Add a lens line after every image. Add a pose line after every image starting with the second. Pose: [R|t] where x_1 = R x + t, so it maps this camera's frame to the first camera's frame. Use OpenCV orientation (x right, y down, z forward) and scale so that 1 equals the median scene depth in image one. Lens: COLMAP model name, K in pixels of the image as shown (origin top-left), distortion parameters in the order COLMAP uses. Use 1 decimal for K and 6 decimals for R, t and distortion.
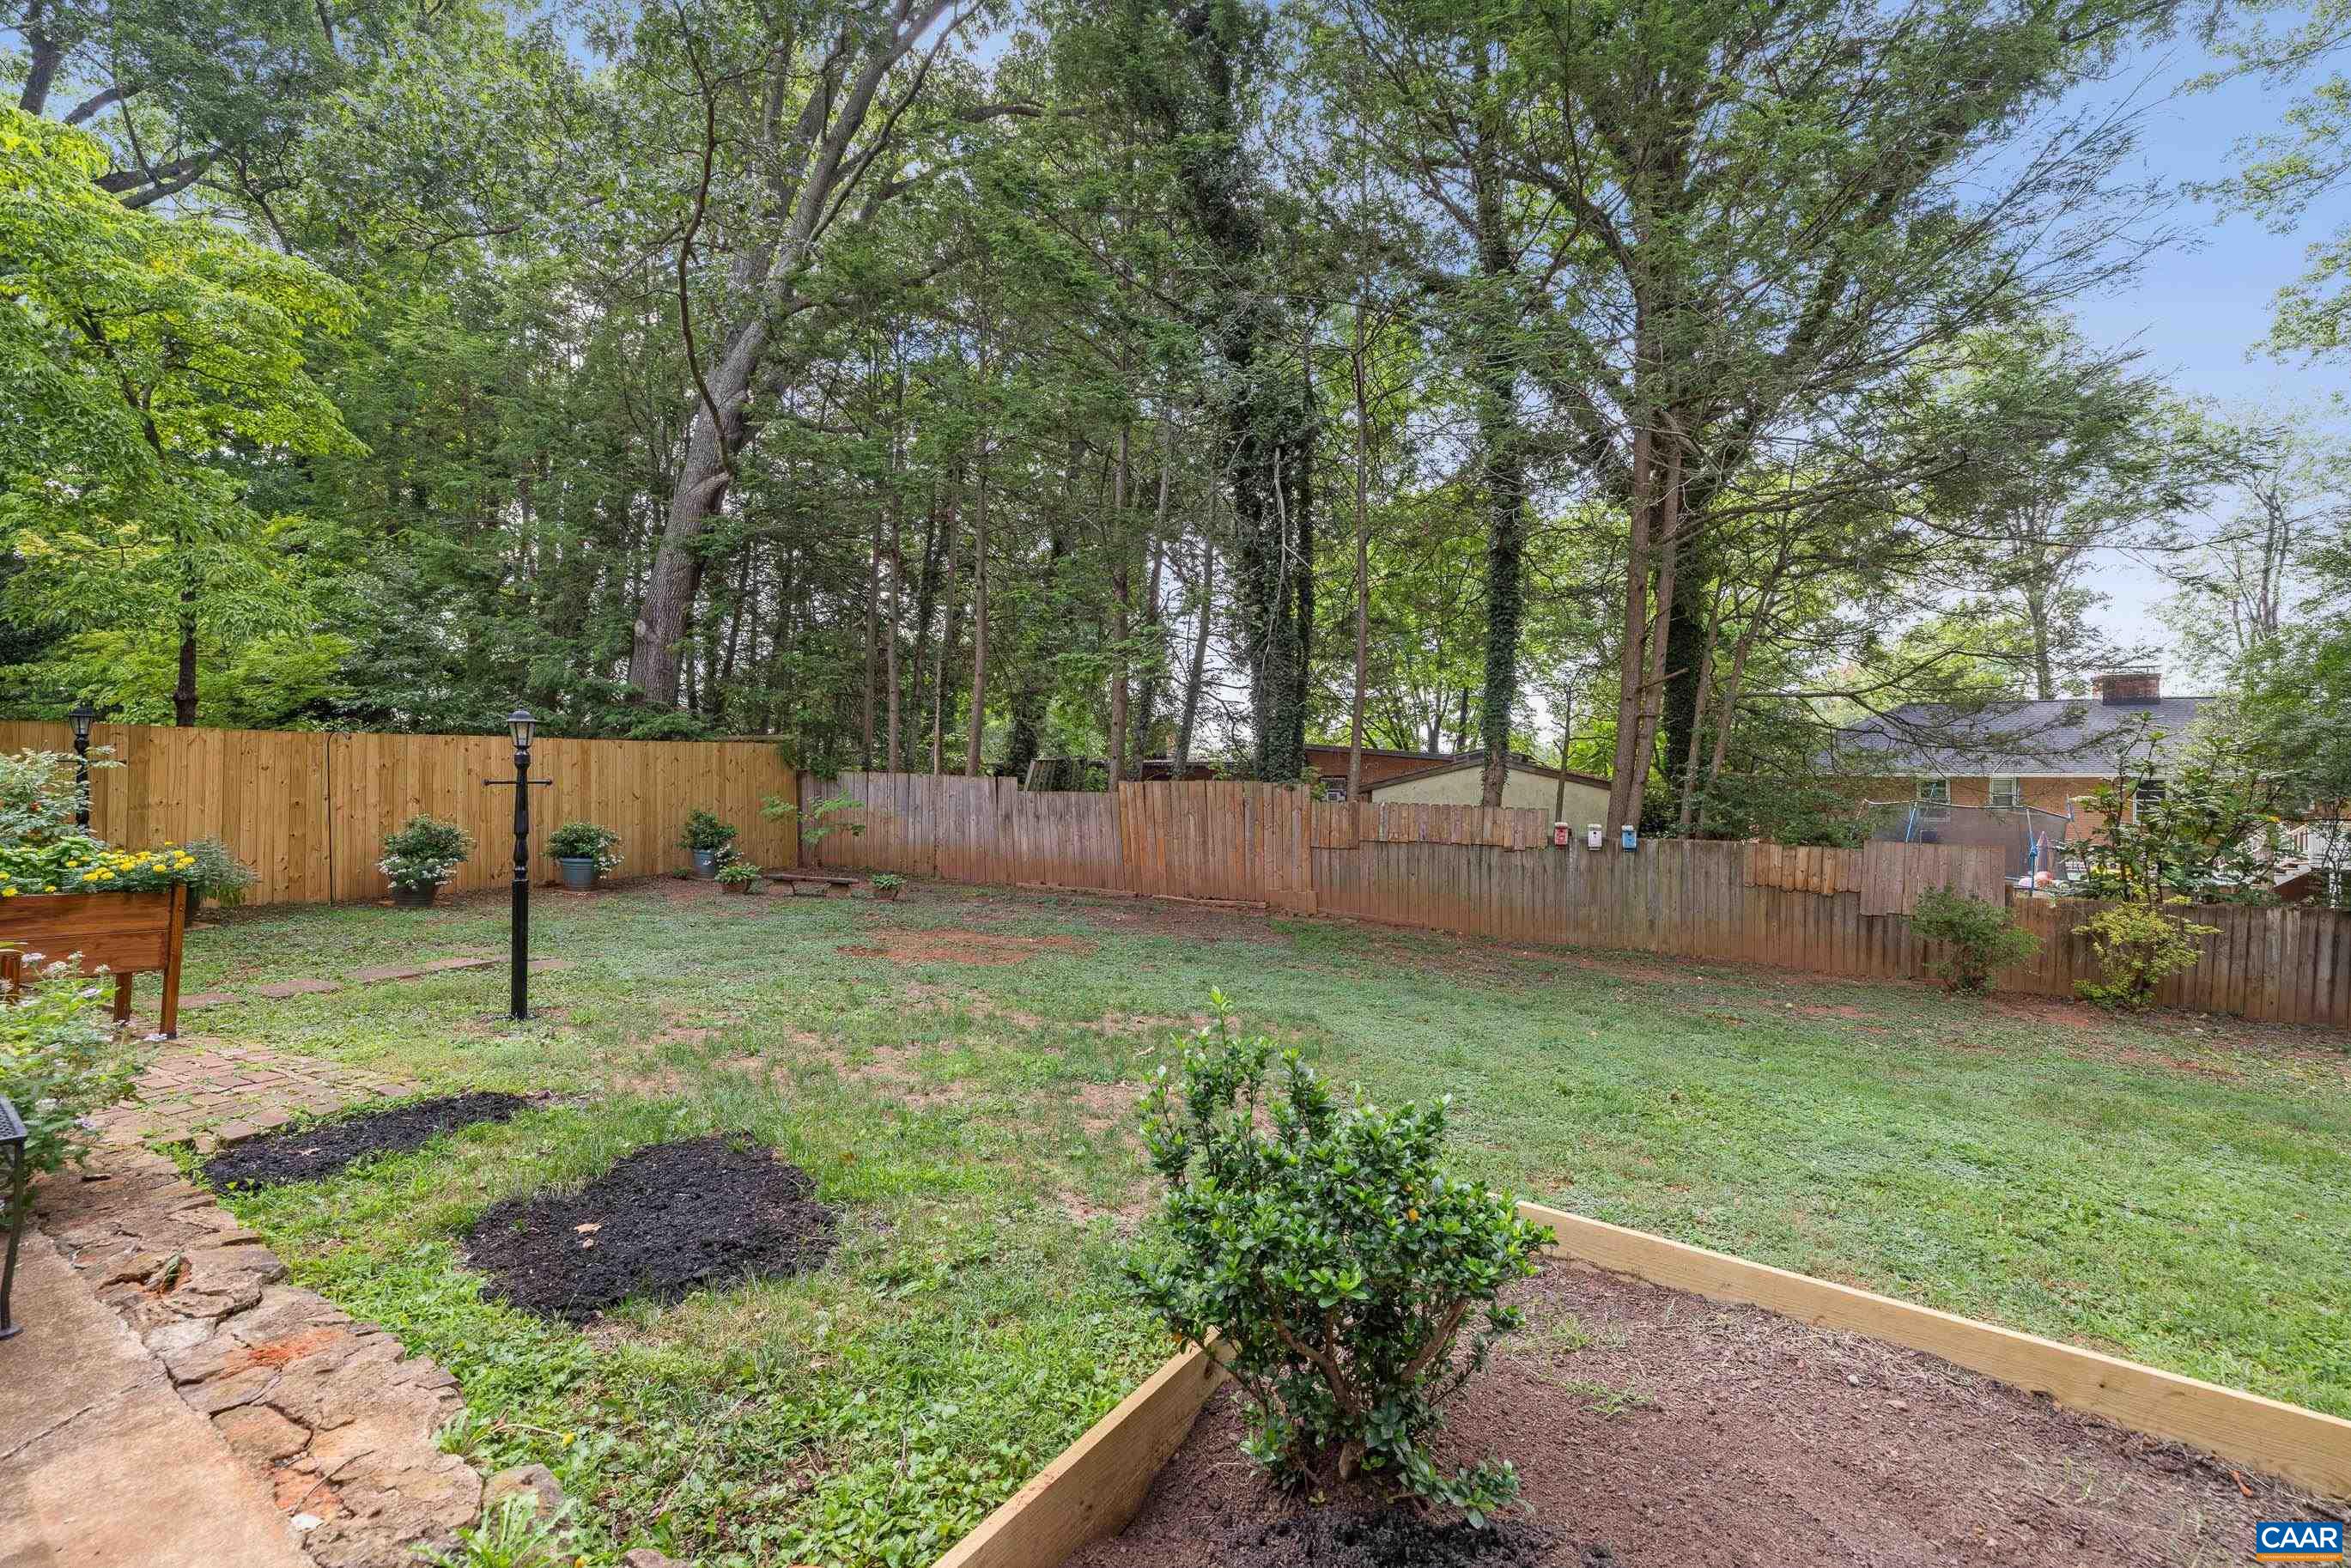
lens RADIAL K [[990.3, 0, 1165.6], [0, 990.3, 785.9], [0, 0, 1]] dist [-0.000517, 0.000028]
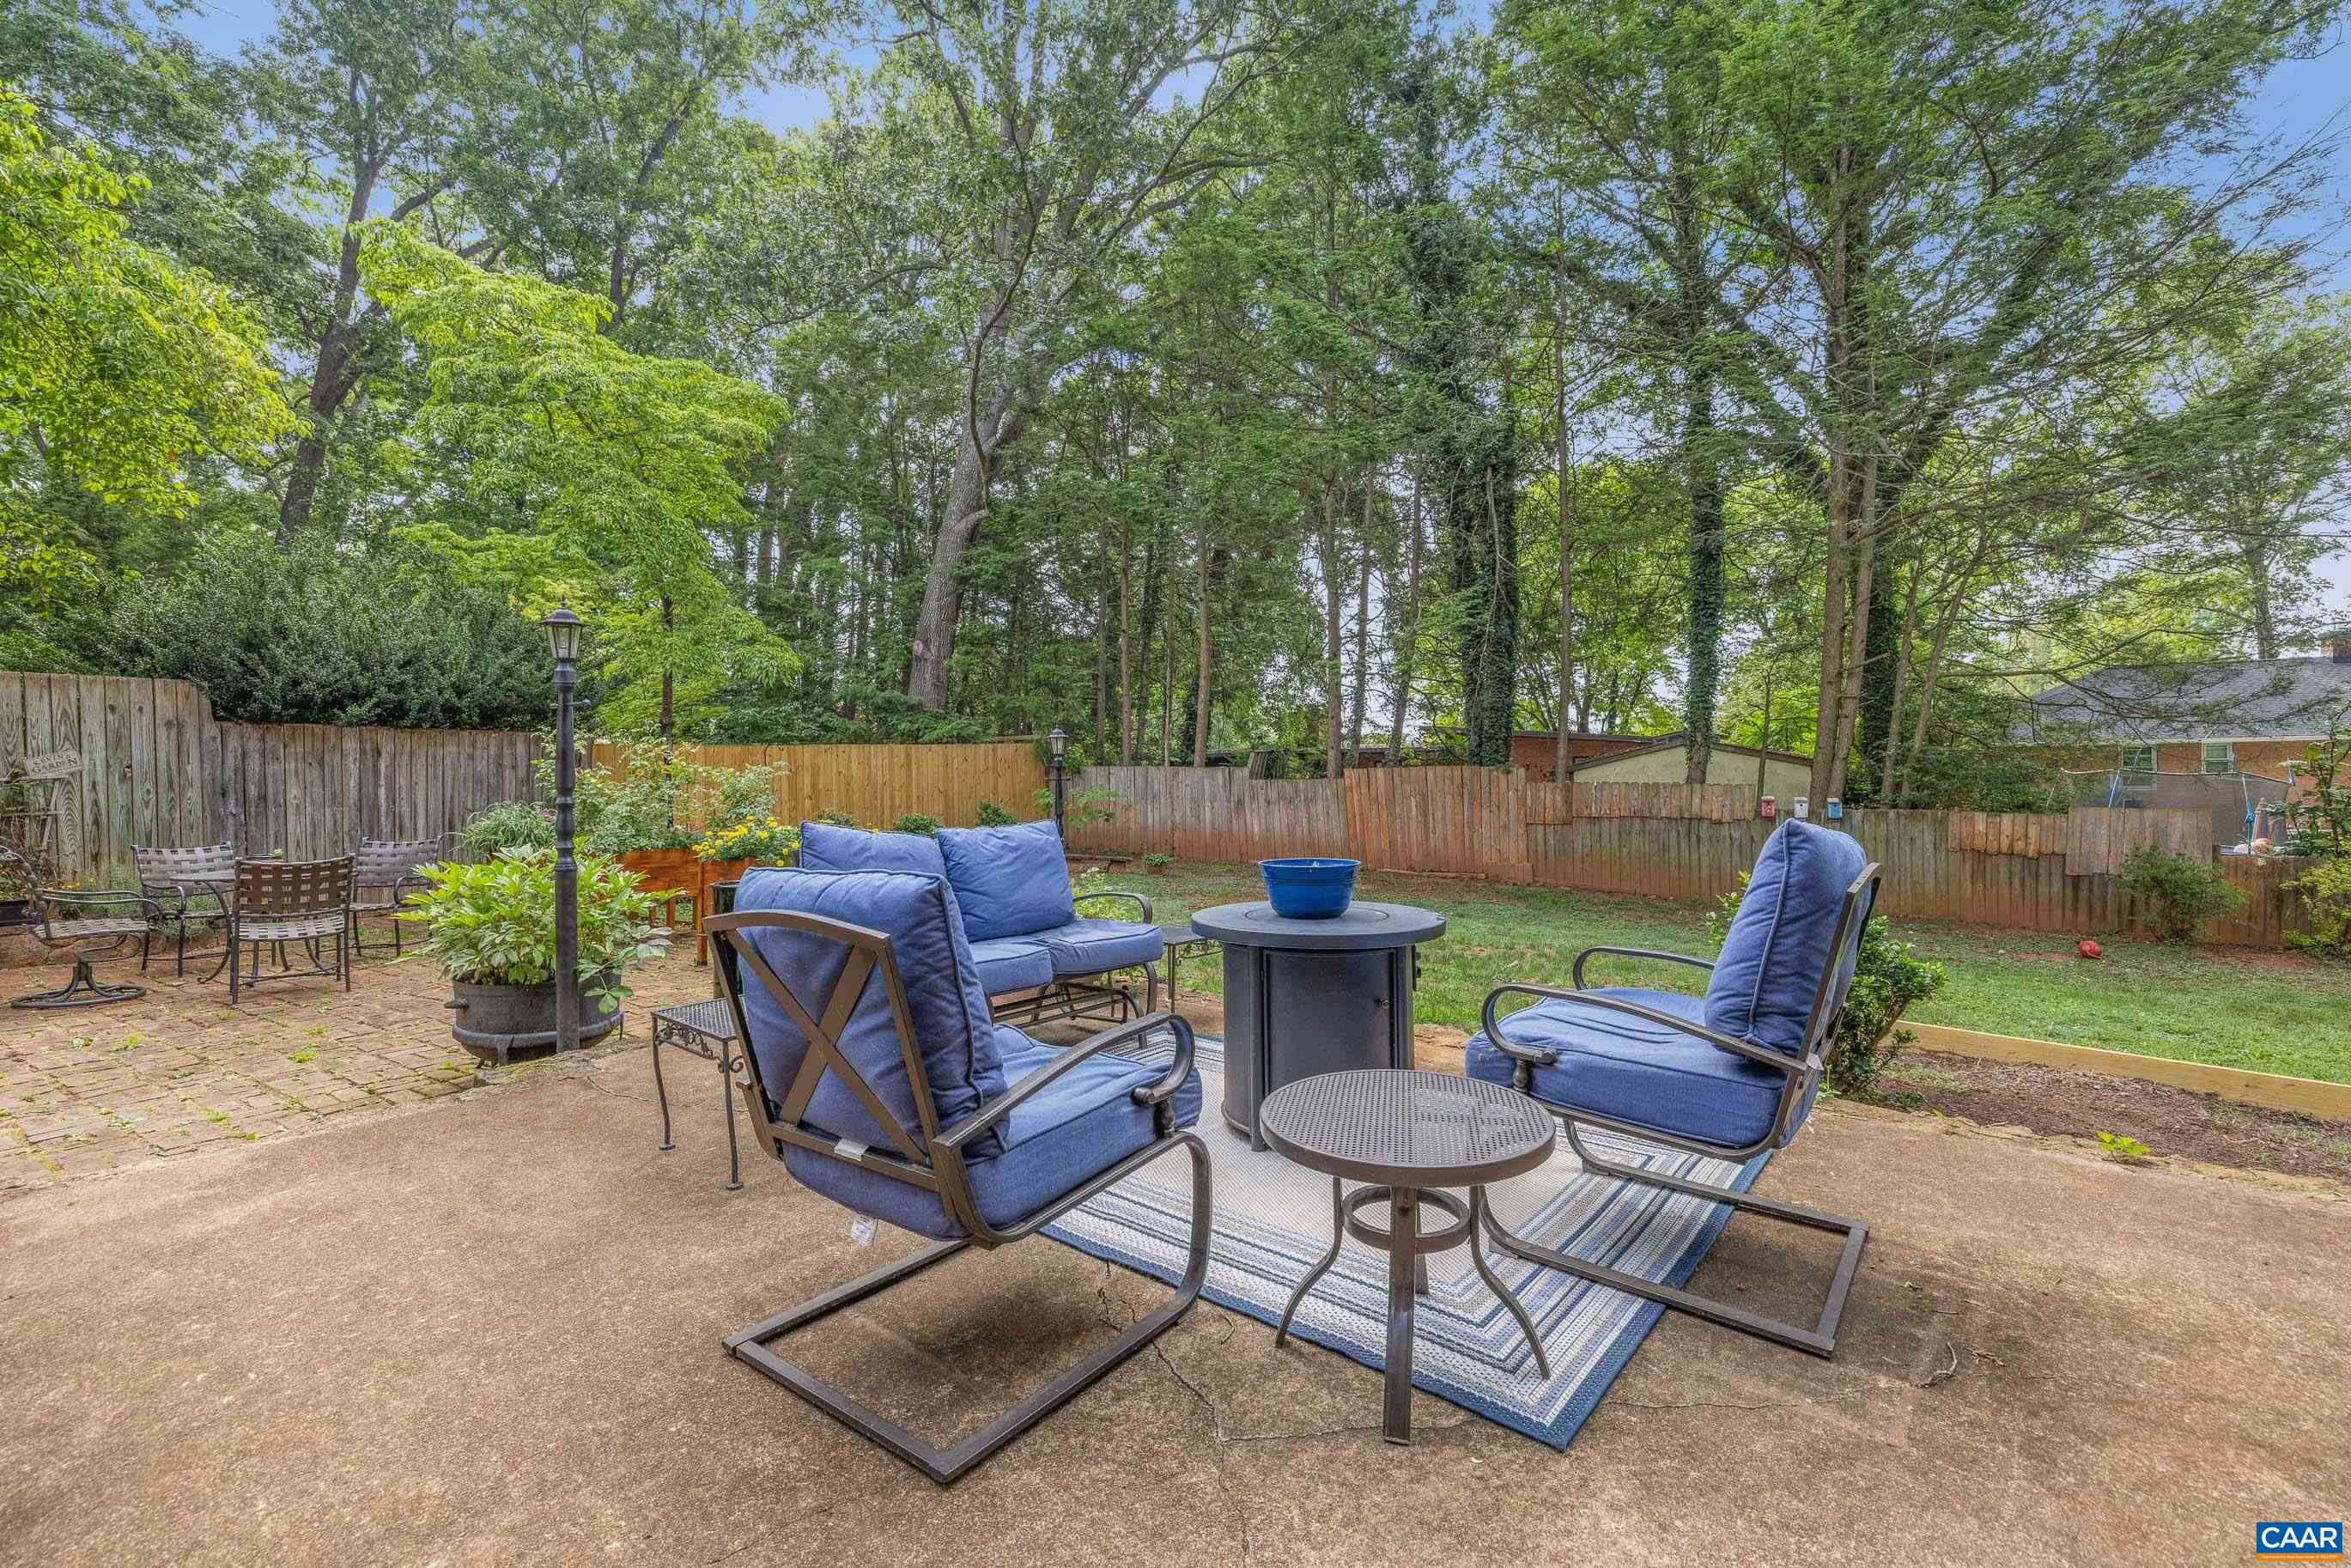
lens RADIAL K [[1002.9, 0, 1175.5], [0, 1002.9, 784.0], [0, 0, 1]] dist [0.002431, -0.000319]
pose [[0.994339, -0.022685, -0.103804, -0.130060], [0.023729, 0.999679, 0.008829, -0.002309], [0.103571, -0.011242, 0.994559, -0.166917]]
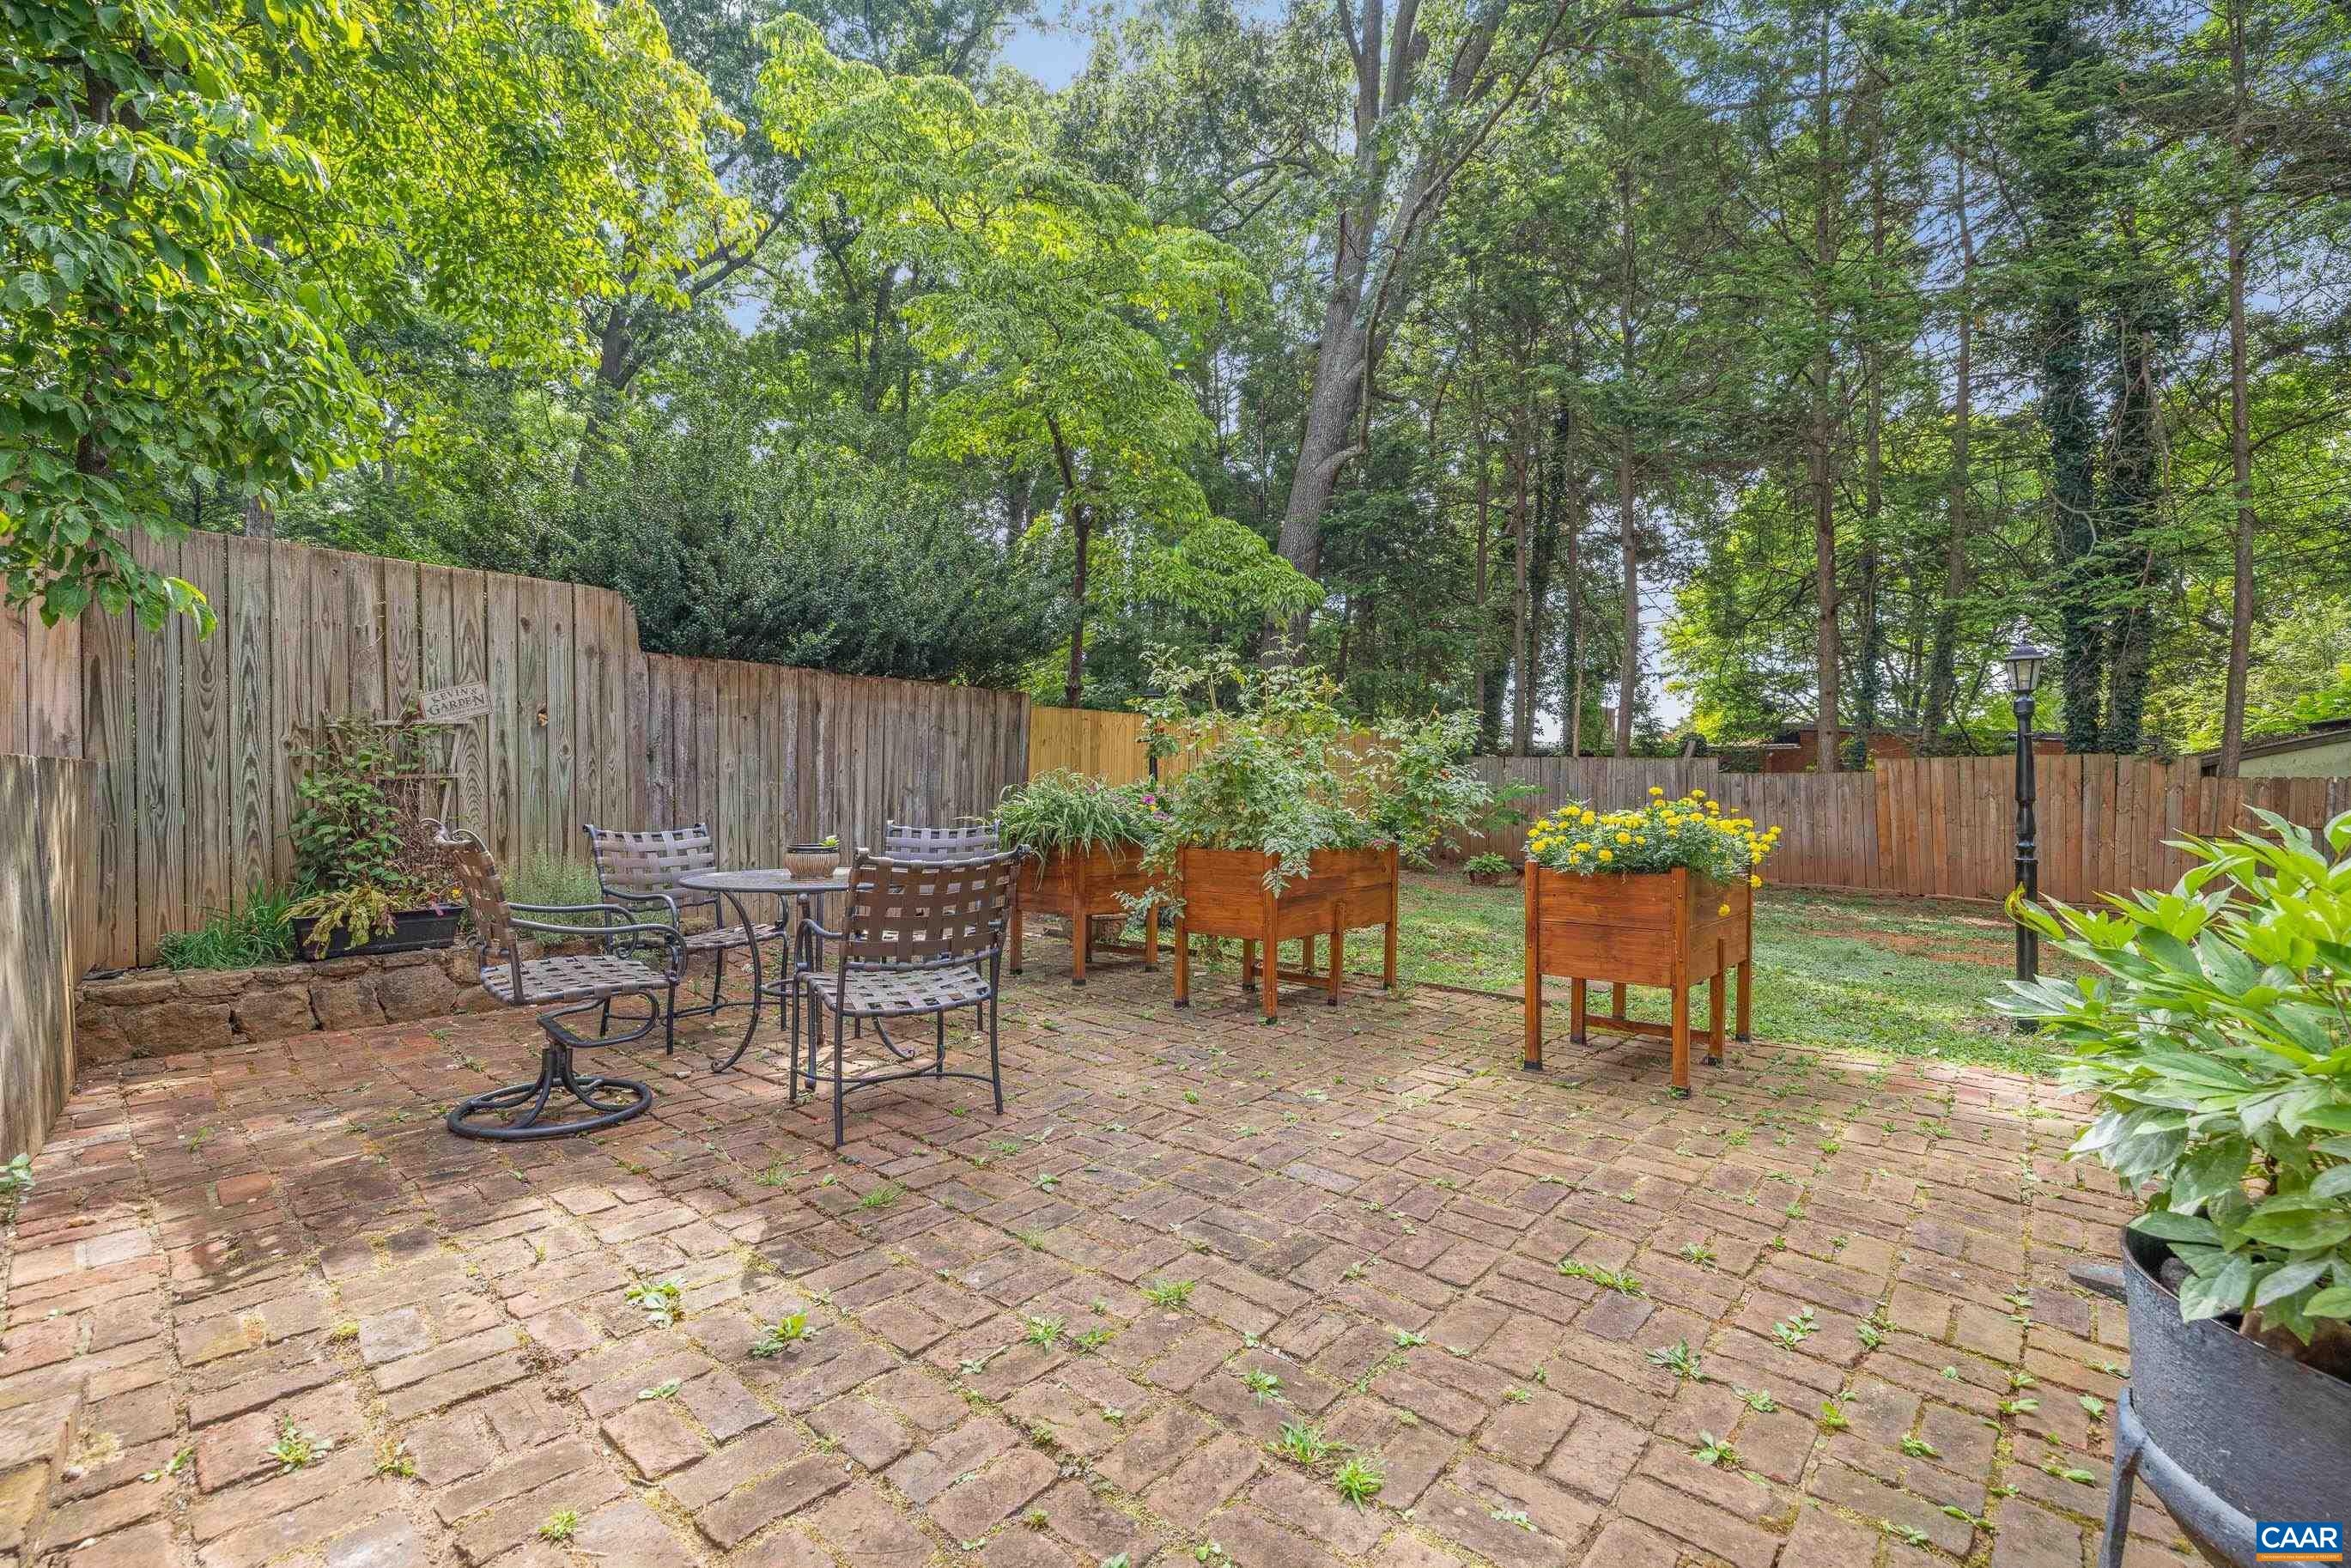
lens RADIAL K [[990.3, 0, 1165.6], [0, 990.3, 785.9], [0, 0, 1]] dist [-0.000517, 0.000028]
pose [[0.967971, -0.014190, -0.250662, -0.437073], [0.014530, 0.999894, -0.000496, 0.010368], [0.250643, -0.003162, 0.968075, 0.020782]]
